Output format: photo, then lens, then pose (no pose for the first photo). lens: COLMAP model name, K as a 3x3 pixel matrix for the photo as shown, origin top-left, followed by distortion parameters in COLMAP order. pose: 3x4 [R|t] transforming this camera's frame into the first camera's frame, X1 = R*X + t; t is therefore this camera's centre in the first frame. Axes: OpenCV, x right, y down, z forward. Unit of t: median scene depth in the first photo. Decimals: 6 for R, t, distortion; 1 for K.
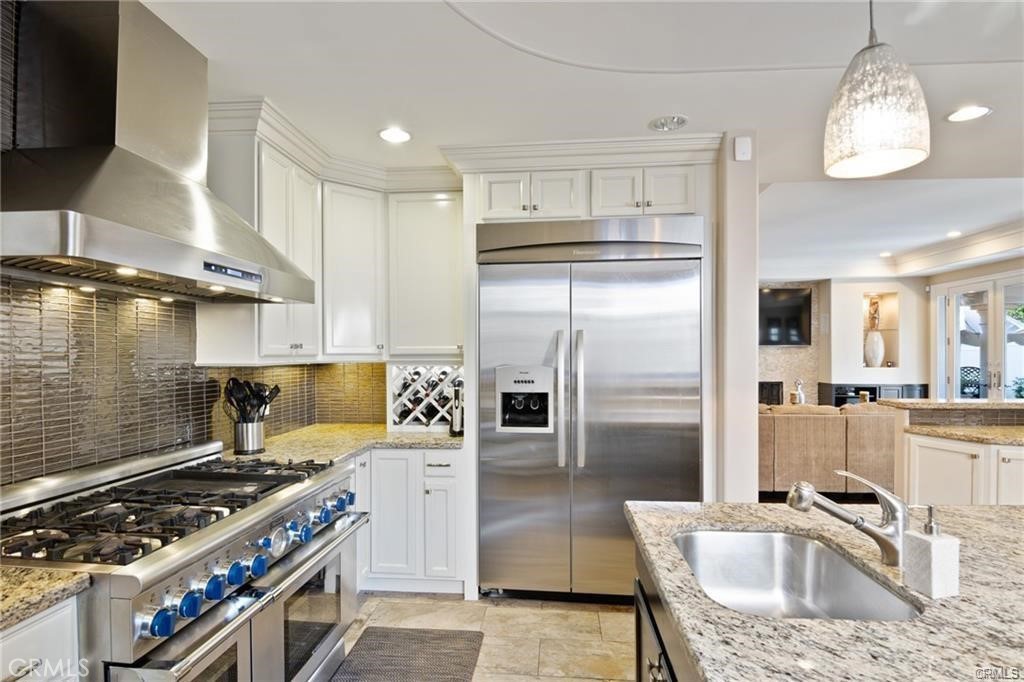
lens RADIAL K [[513.0, 0, 512.1], [0, 513.0, 352.6], [0, 0, 1]] dist [-0.011028, -0.000242]
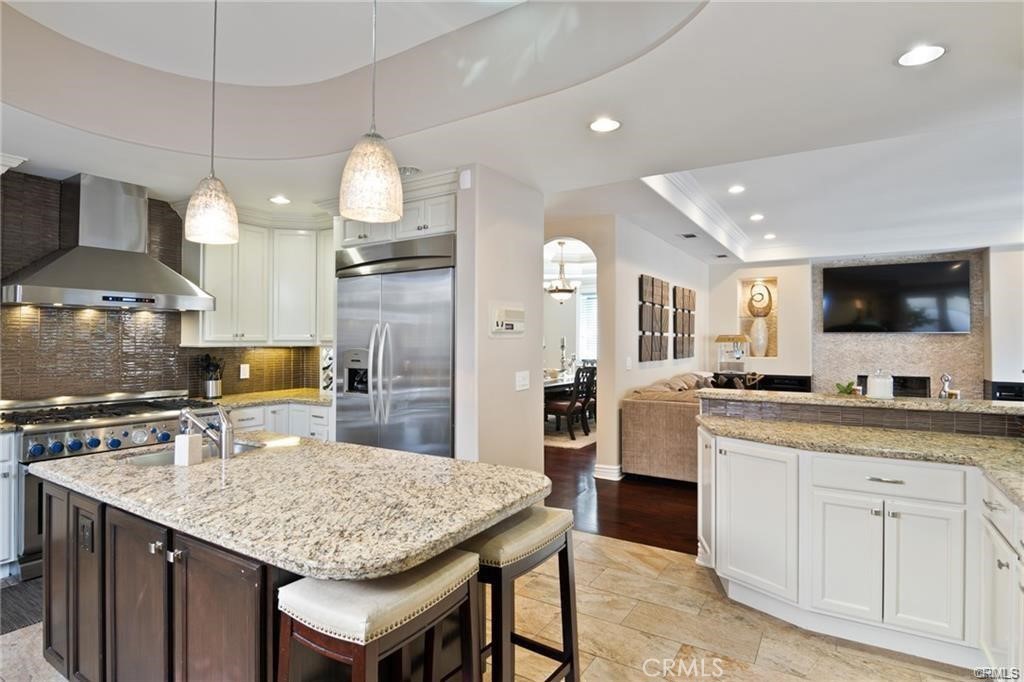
lens RADIAL K [[513.0, 0, 505.1], [0, 513.0, 336.0], [0, 0, 1]] dist [-0.011028, -0.000242]
pose [[0.896786, 0.002442, -0.442457, 0.869857], [-0.004363, 0.999985, -0.003324, -0.007448], [0.442442, 0.004912, 0.896784, -0.070394]]
